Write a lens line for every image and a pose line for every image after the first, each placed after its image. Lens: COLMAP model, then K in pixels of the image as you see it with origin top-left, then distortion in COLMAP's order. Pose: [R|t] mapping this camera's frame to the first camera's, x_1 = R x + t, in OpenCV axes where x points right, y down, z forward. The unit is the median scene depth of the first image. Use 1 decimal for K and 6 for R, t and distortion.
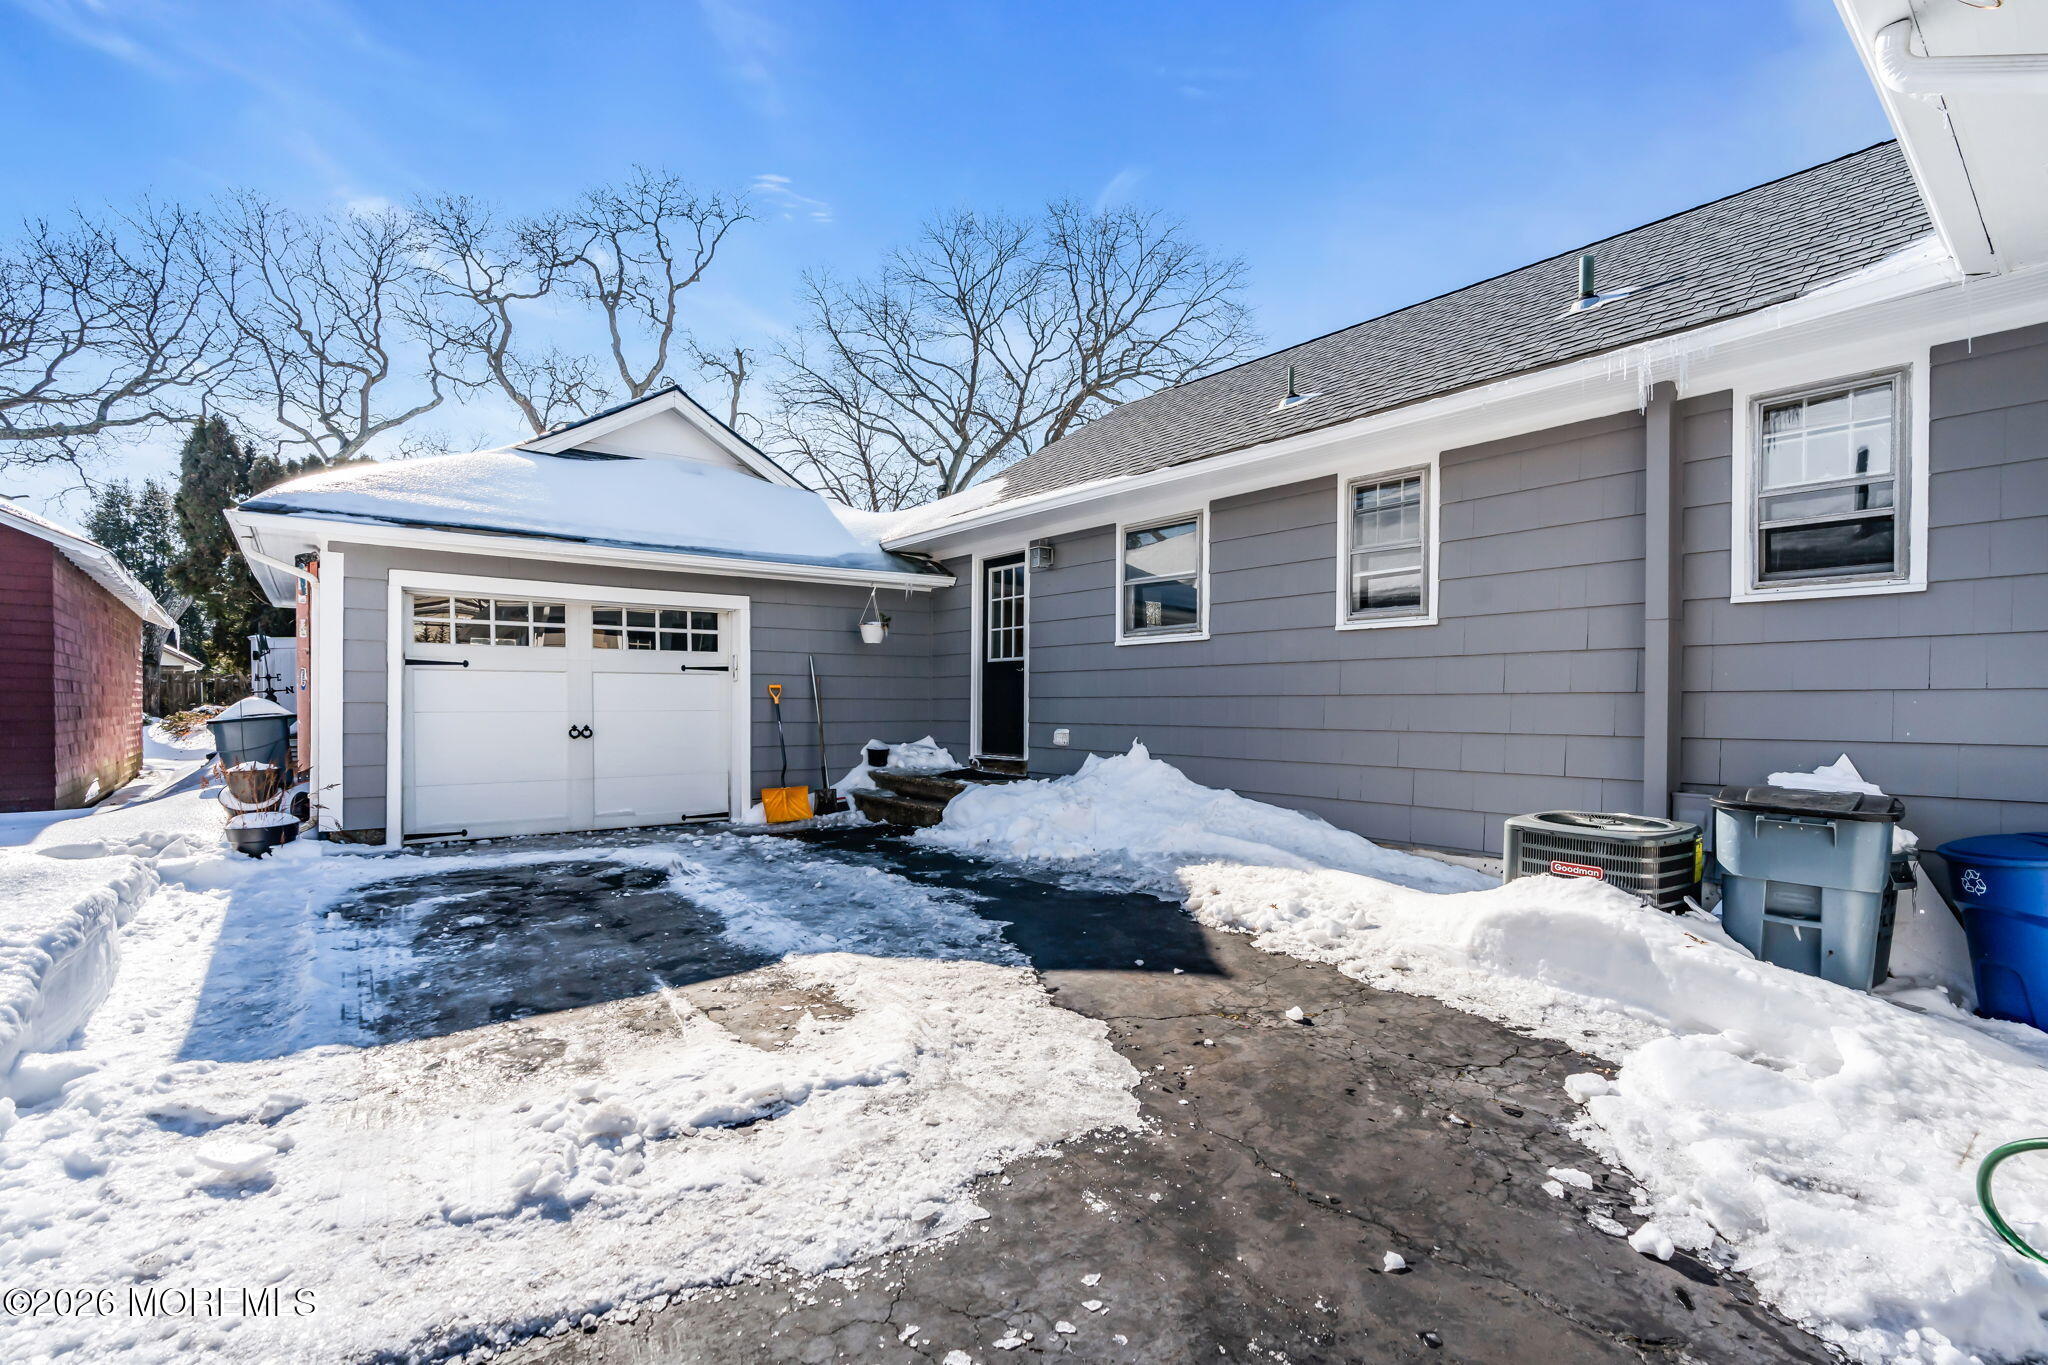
lens RADIAL K [[925.3, 0, 1026.2], [0, 925.3, 696.0], [0, 0, 1]] dist [-0.007427, 0.002947]
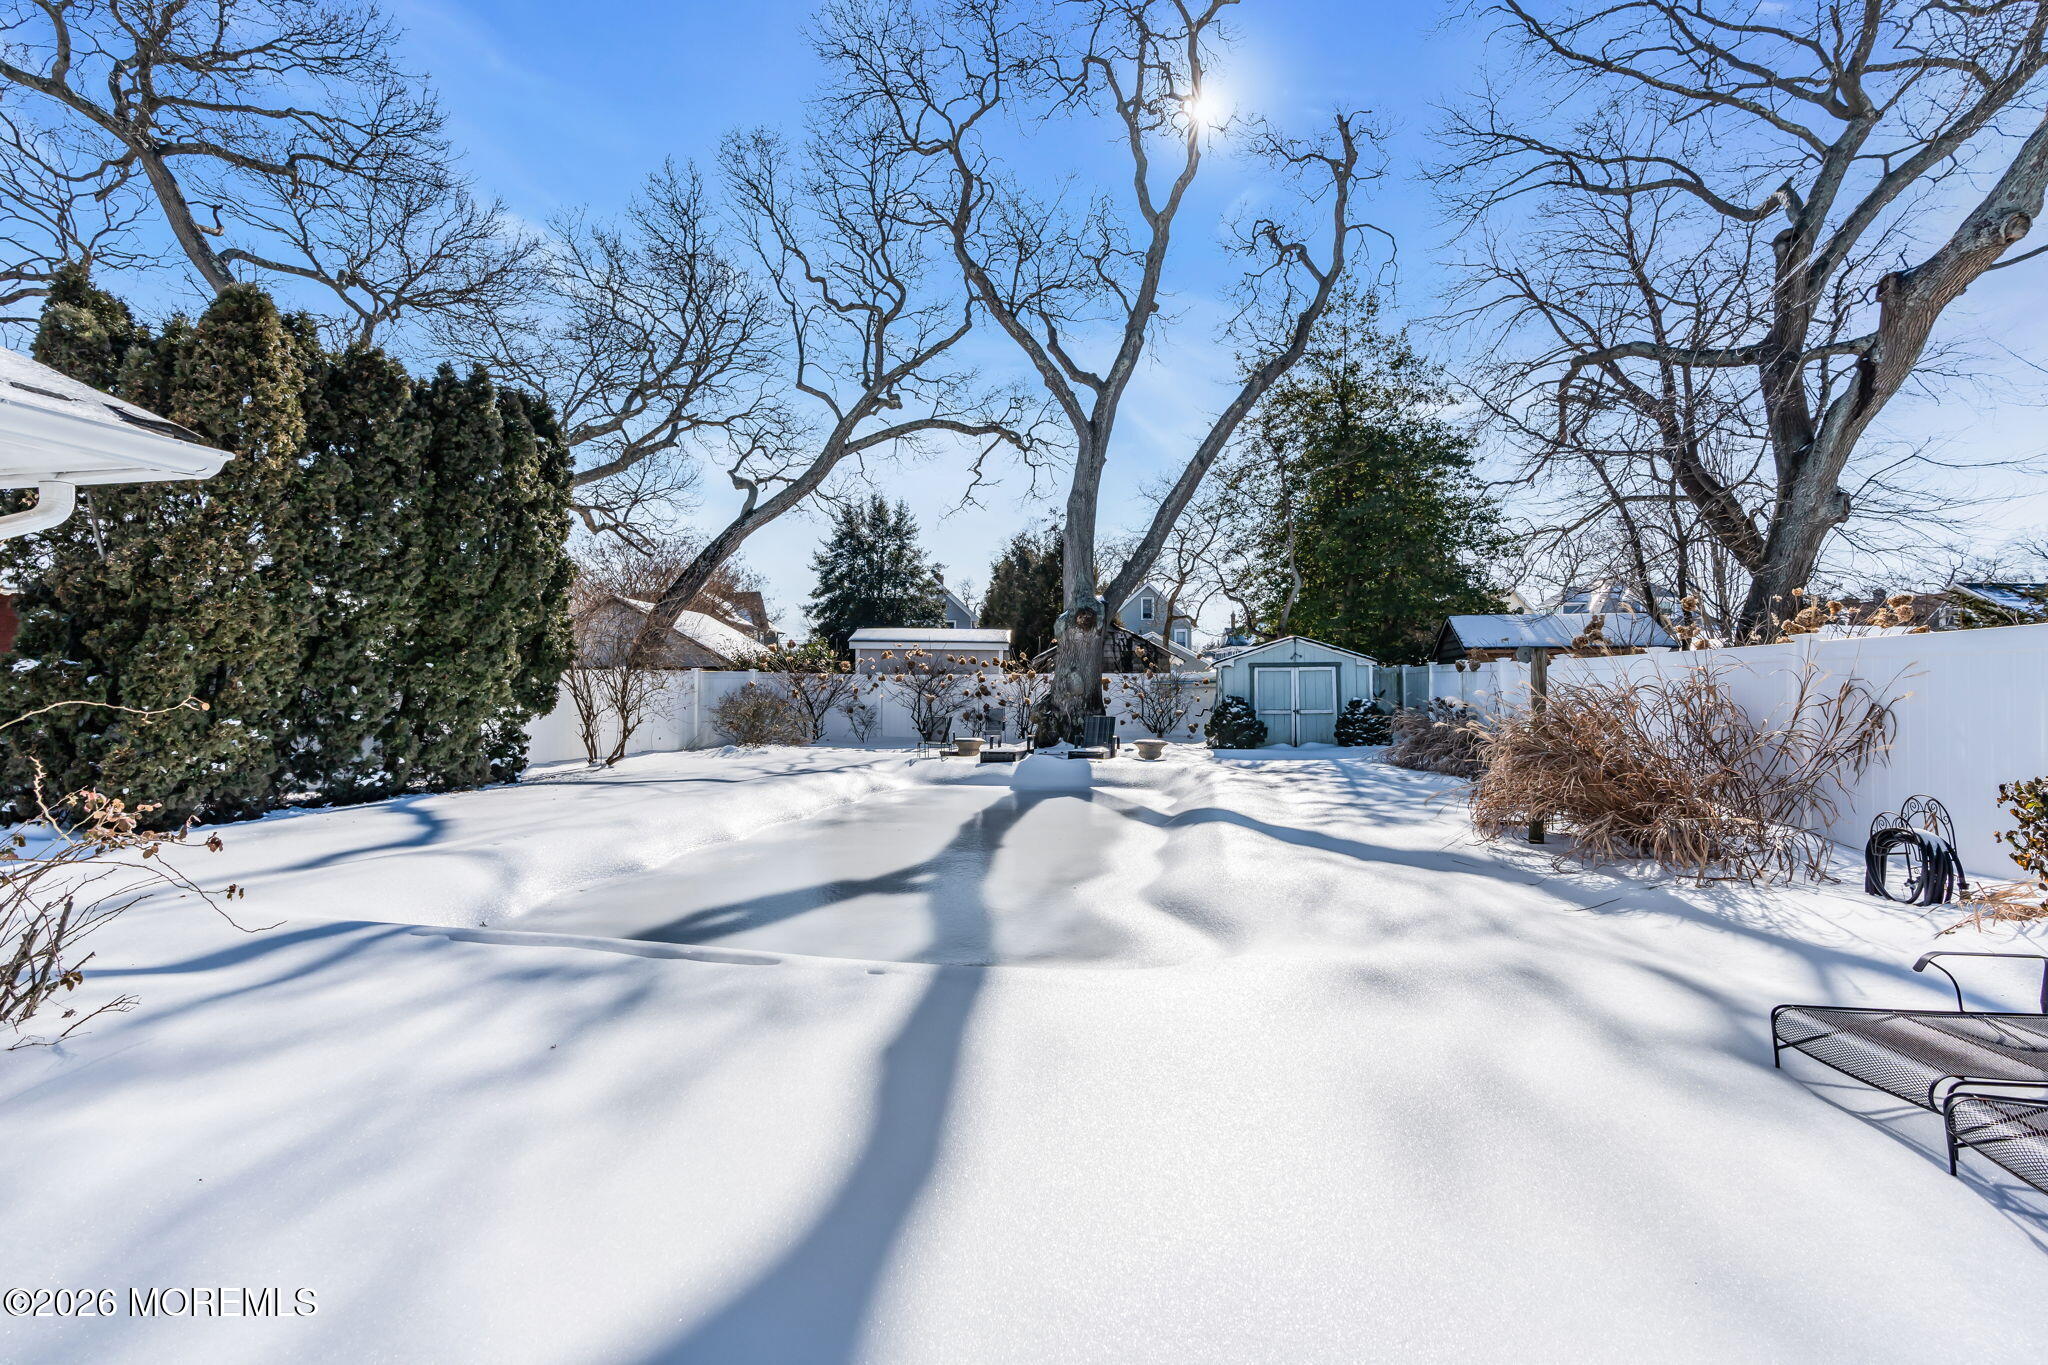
lens RADIAL K [[925.3, 0, 1028.7], [0, 925.3, 679.9], [0, 0, 1]] dist [-0.007427, 0.002947]
pose [[0.666077, -0.009186, -0.745827, -0.004422], [0.005603, 0.999958, -0.007312, -0.008129], [0.745862, 0.000691, 0.666100, 0.419366]]
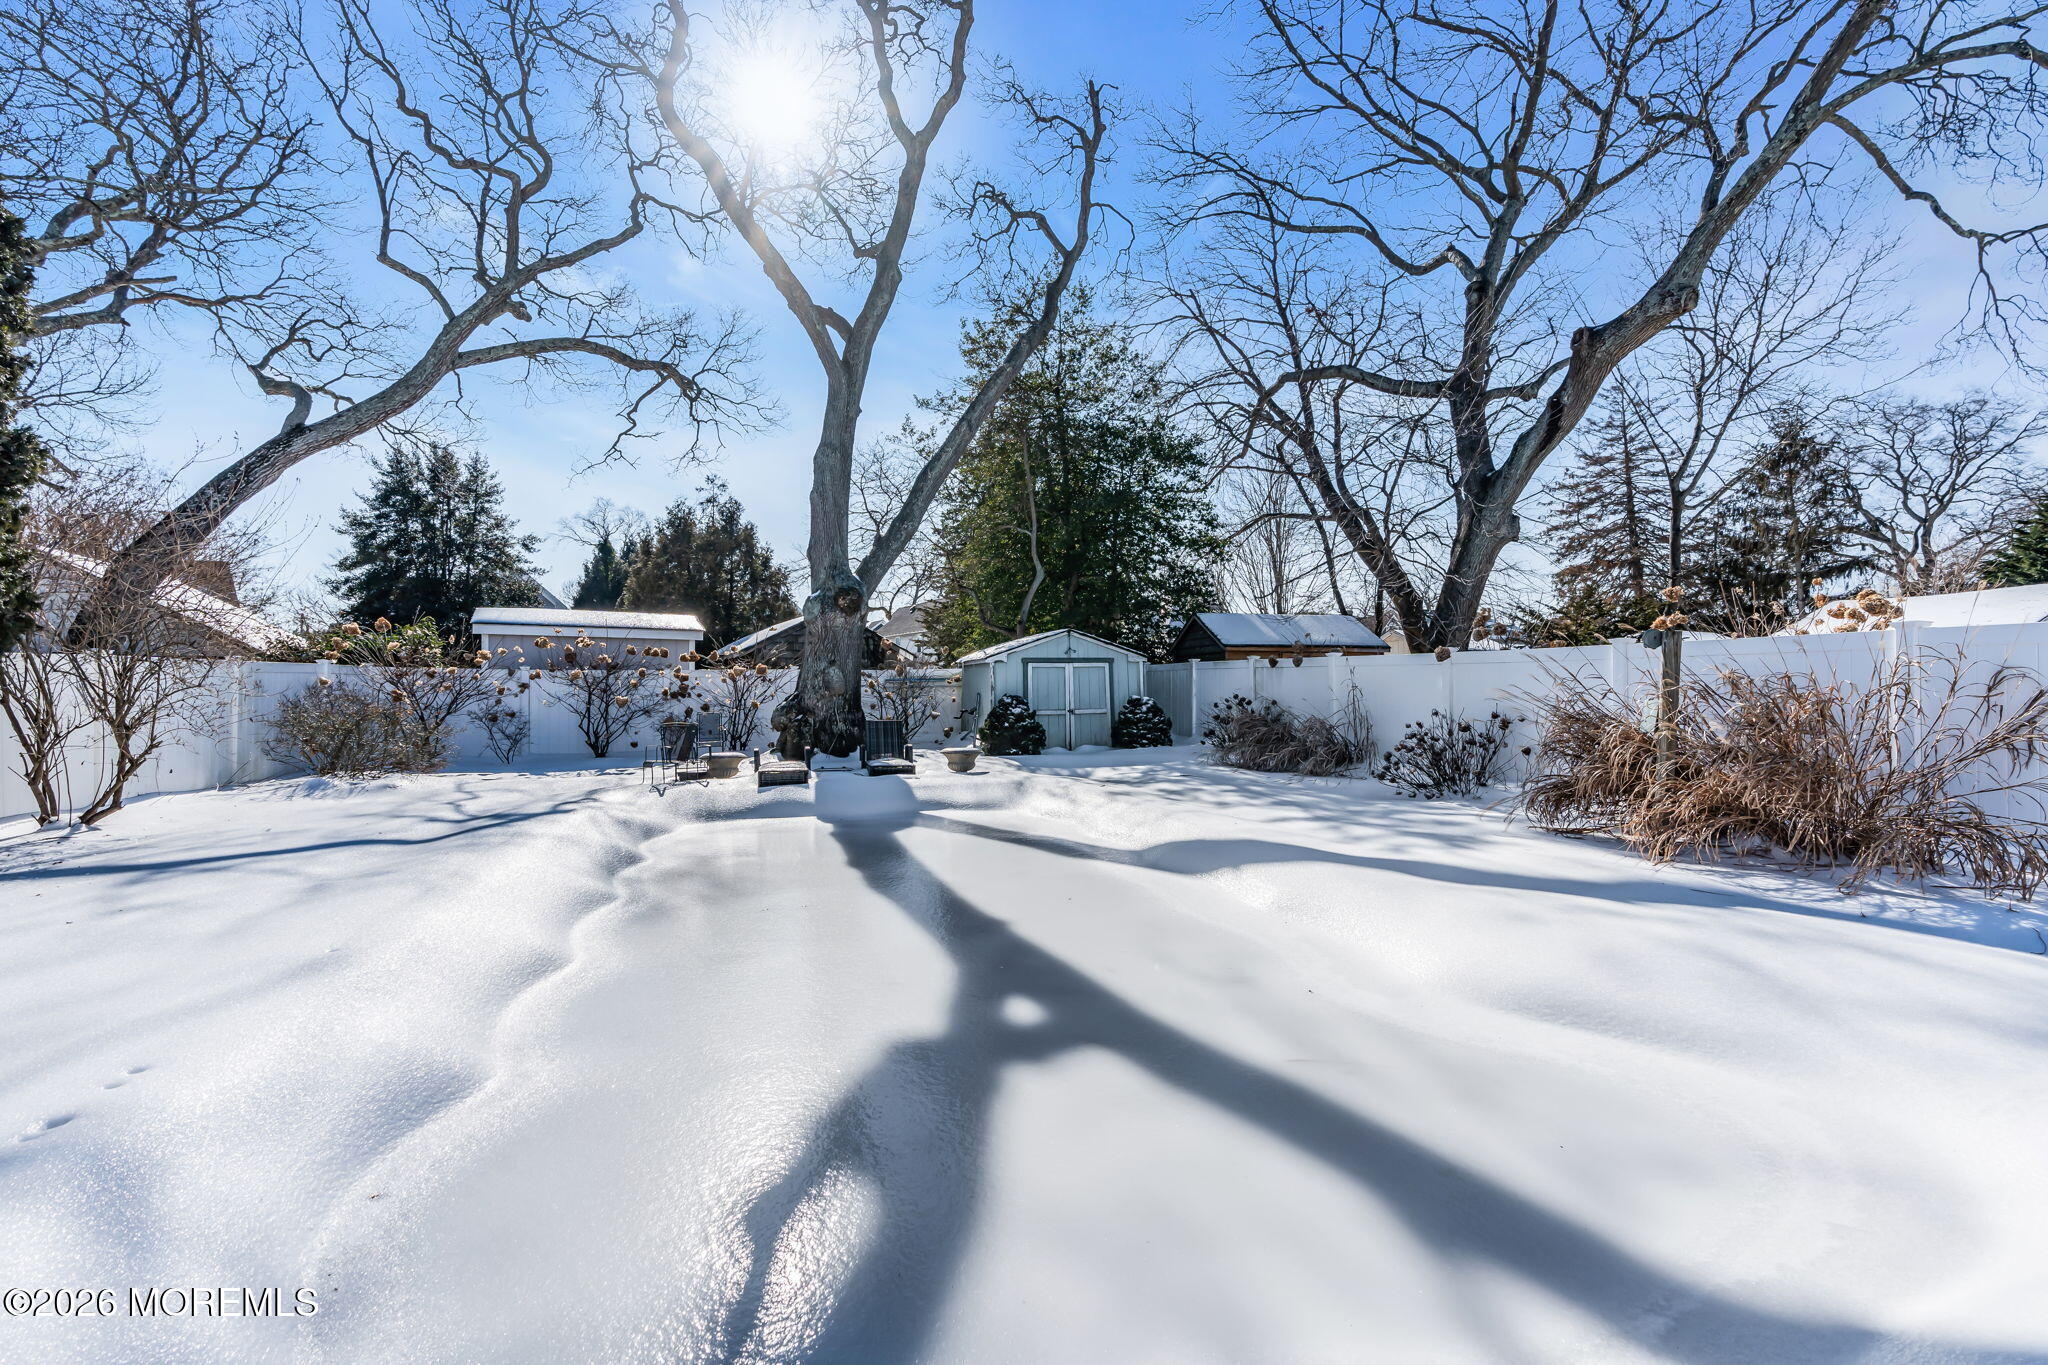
lens RADIAL K [[925.3, 0, 1035.6], [0, 925.3, 680.9], [0, 0, 1]] dist [-0.007427, 0.002947]
pose [[0.929236, -0.010157, -0.369346, -0.128142], [0.008788, 0.999947, -0.005389, -0.006694], [0.369382, 0.001762, 0.929276, 0.428159]]
